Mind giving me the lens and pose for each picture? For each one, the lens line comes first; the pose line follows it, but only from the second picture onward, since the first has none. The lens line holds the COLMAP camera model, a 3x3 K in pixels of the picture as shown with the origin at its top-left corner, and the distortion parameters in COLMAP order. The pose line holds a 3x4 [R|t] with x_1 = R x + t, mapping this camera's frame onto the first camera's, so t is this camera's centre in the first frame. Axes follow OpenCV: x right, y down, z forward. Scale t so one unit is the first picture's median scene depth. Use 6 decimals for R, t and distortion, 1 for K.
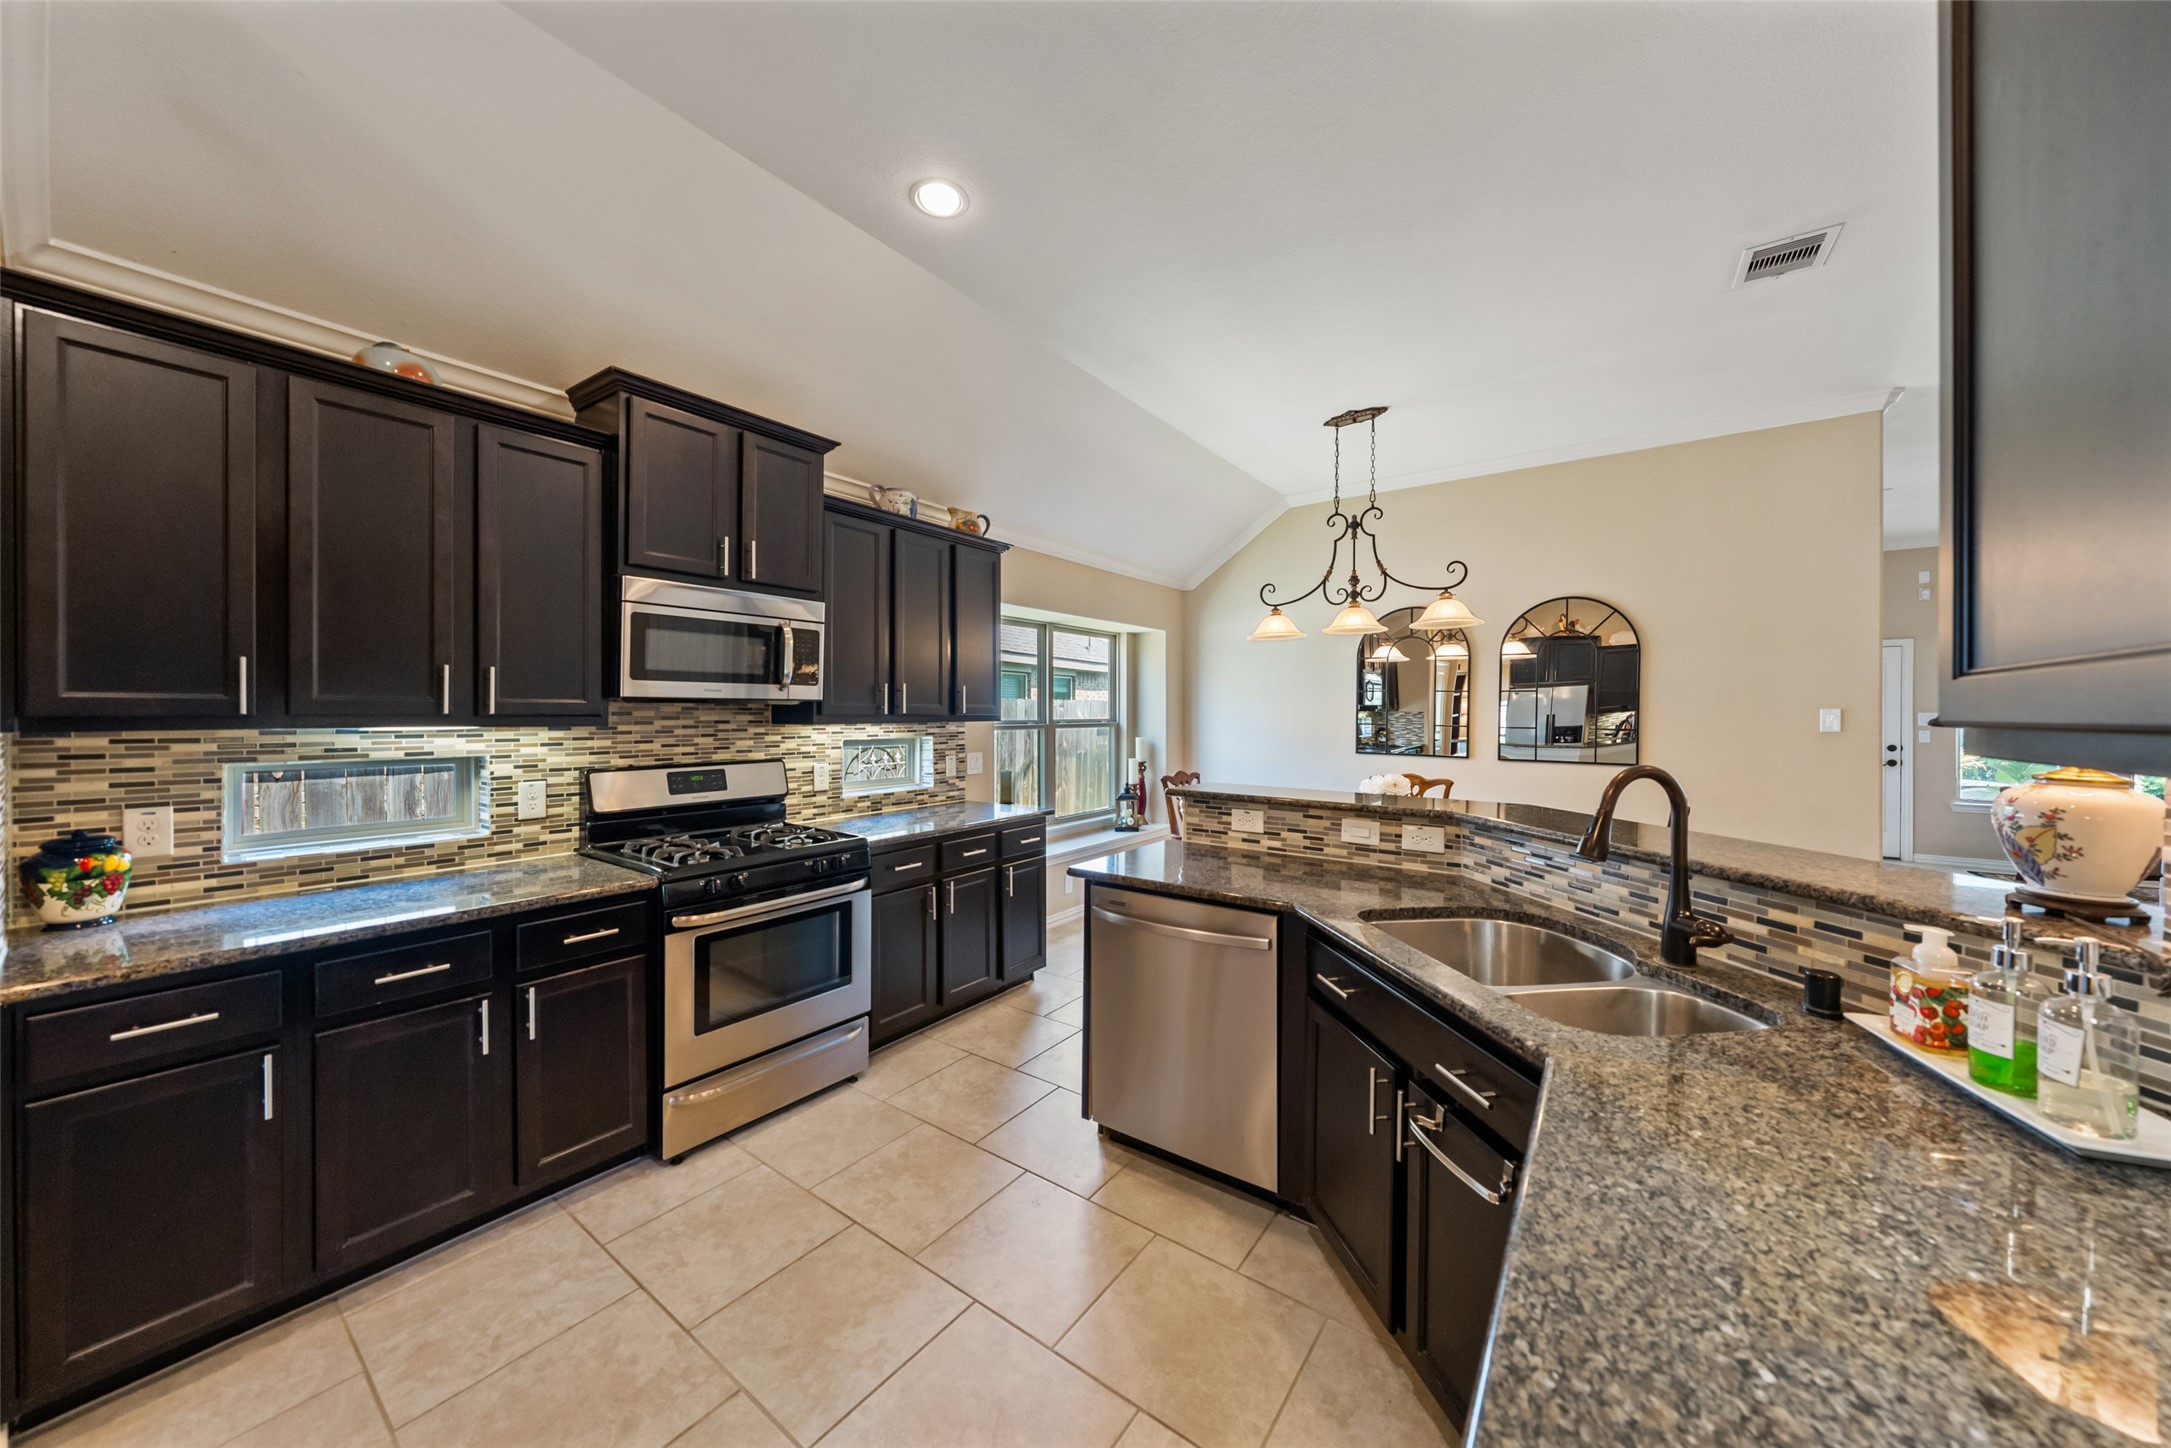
lens RADIAL K [[742.0, 0, 1073.0], [0, 742.0, 715.1], [0, 0, 1]] dist [-0.003283, -0.000042]
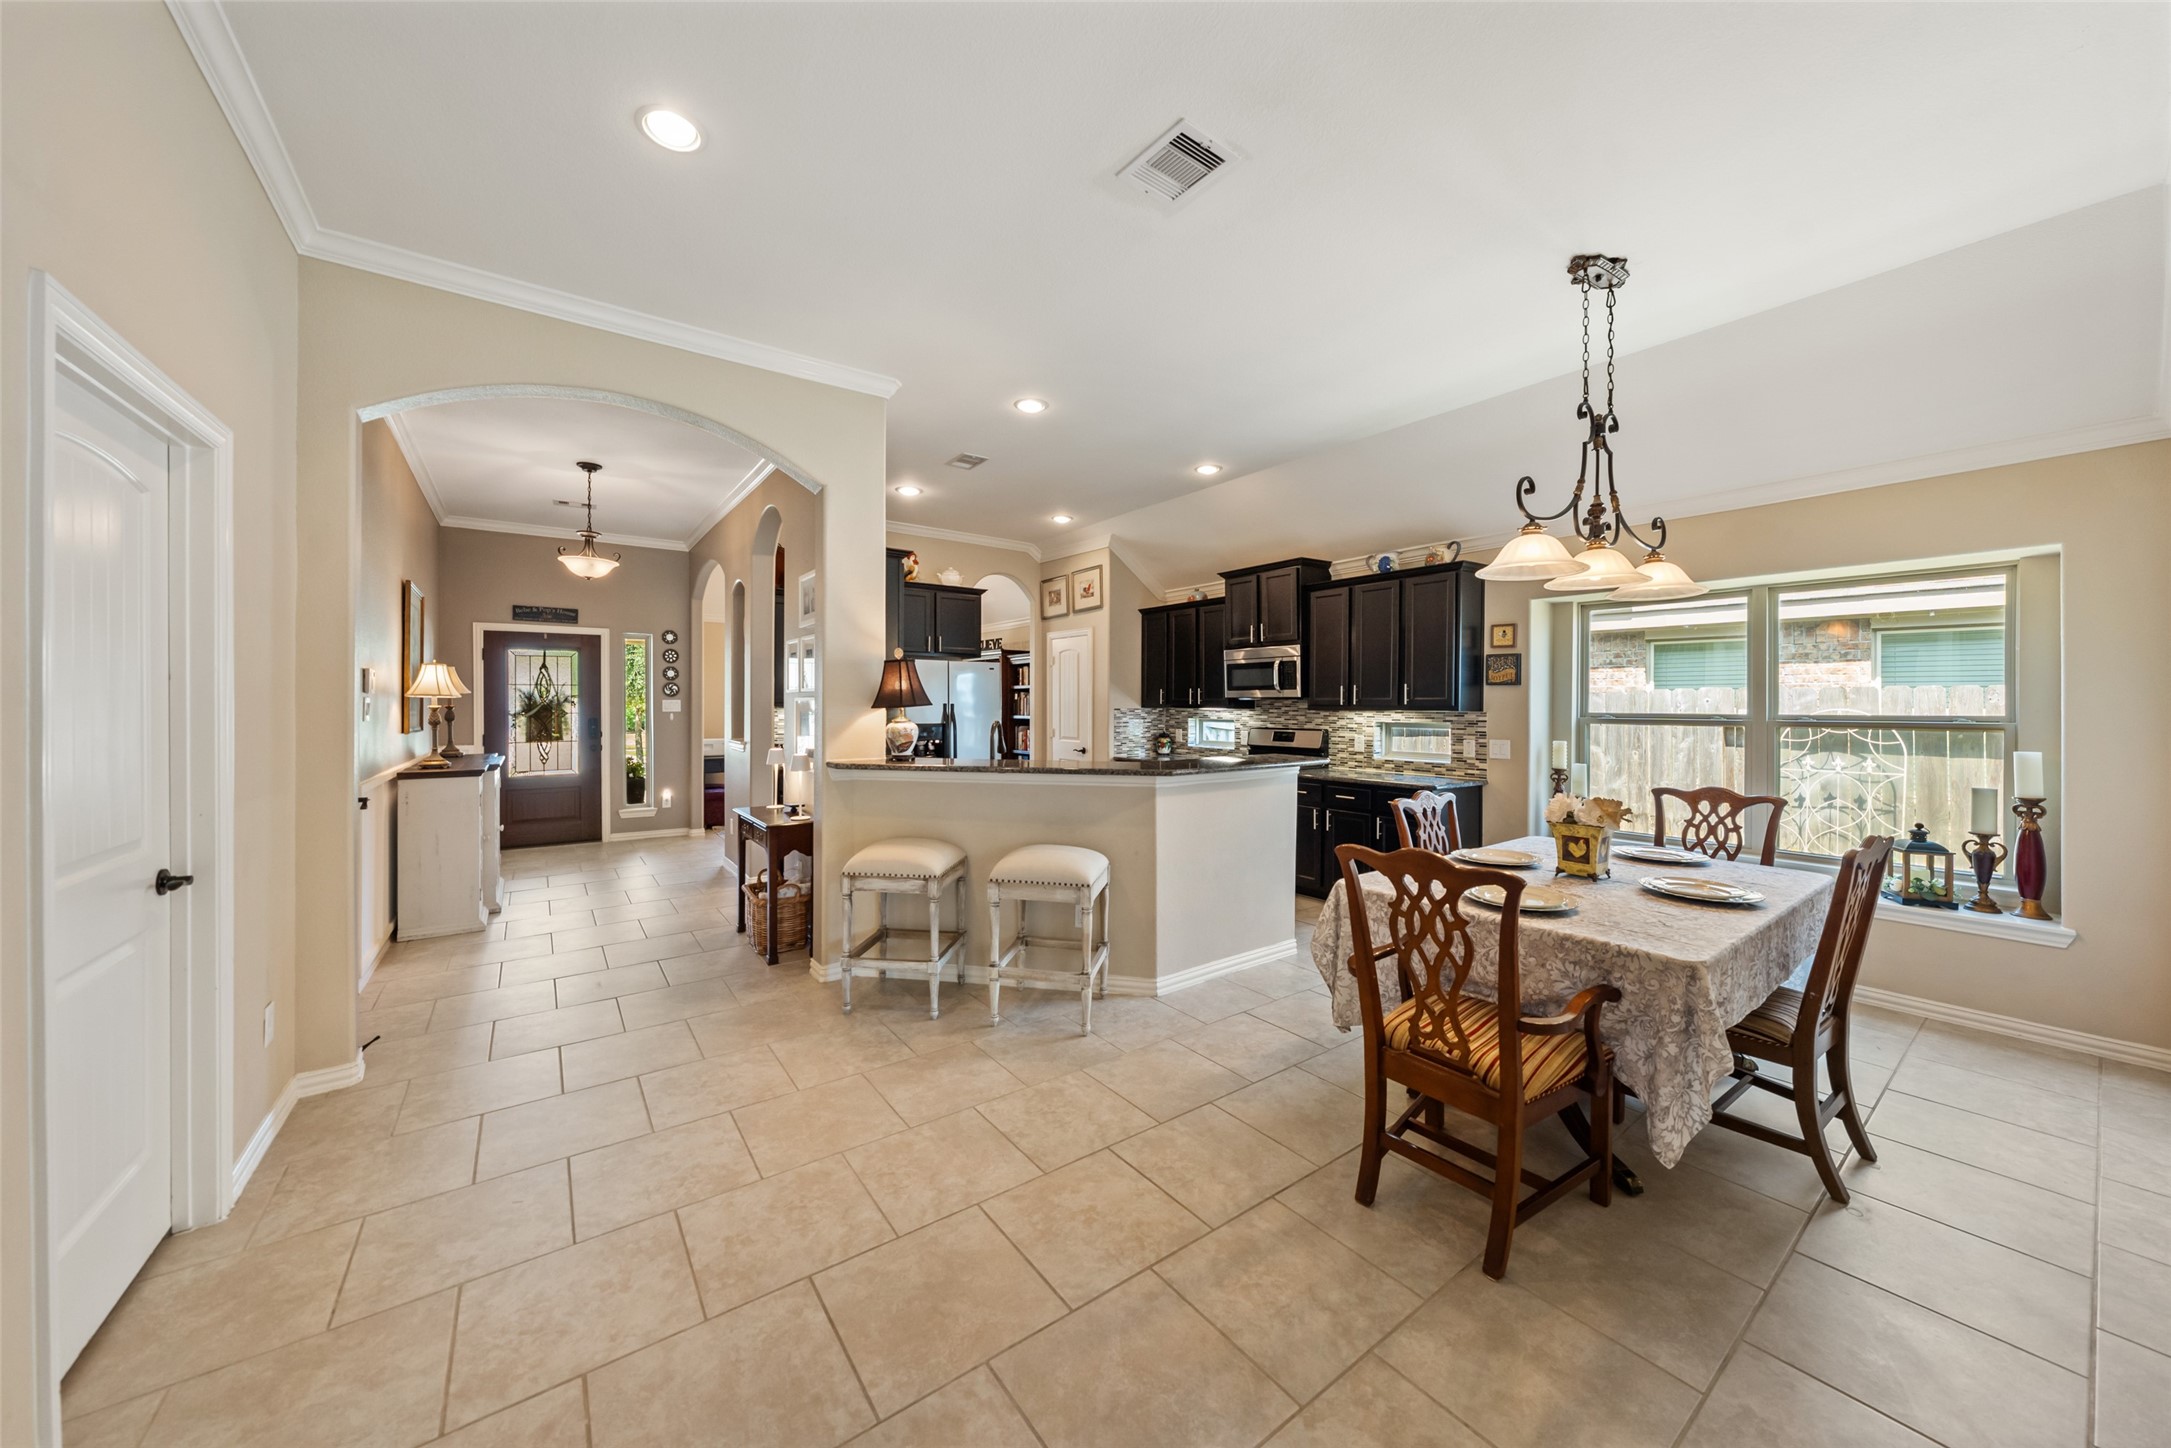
lens RADIAL K [[749.9, 0, 1076.9], [0, 749.9, 706.7], [0, 0, 1]] dist [-0.004289, 0.000322]
pose [[-0.296252, 0.000969, -0.955109, 1.795280], [-0.007875, 0.999963, 0.003457, 0.001998], [0.955077, 0.008546, -0.296234, 1.131548]]
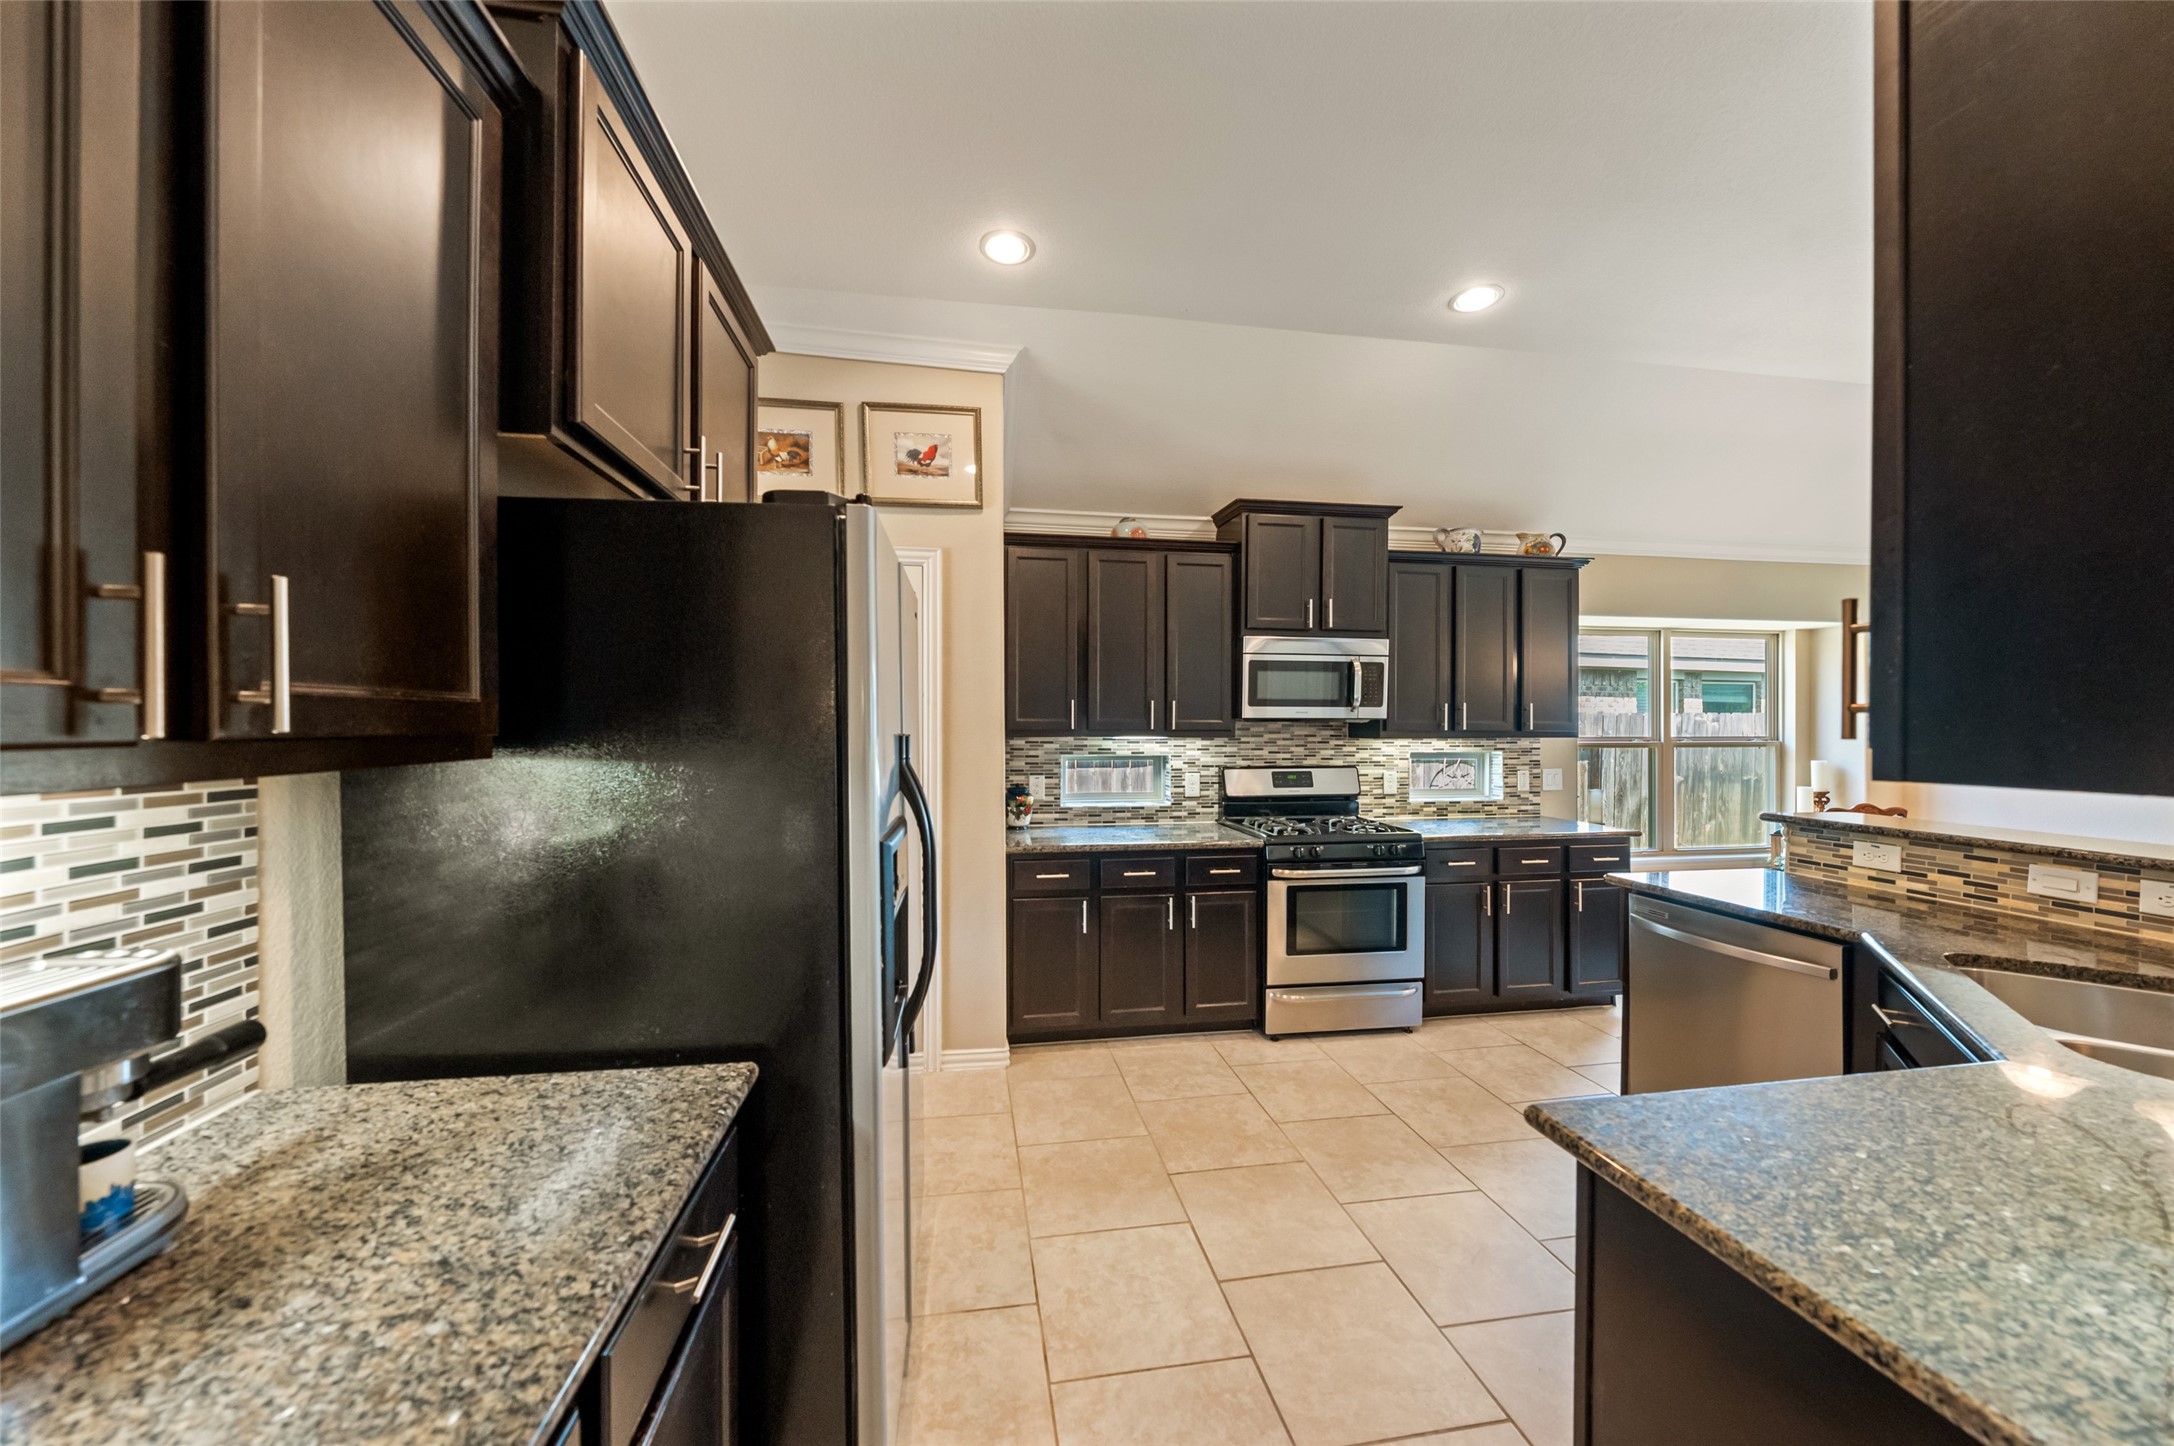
lens RADIAL K [[746.5, 0, 1079.4], [0, 746.5, 726.8], [0, 0, 1]] dist [-0.000578, 0.000085]
pose [[0.718345, 0.001293, -0.695686, 0.172430], [-0.004425, 0.999987, -0.002710, -0.001265], [0.695673, 0.005025, 0.718341, -0.266079]]
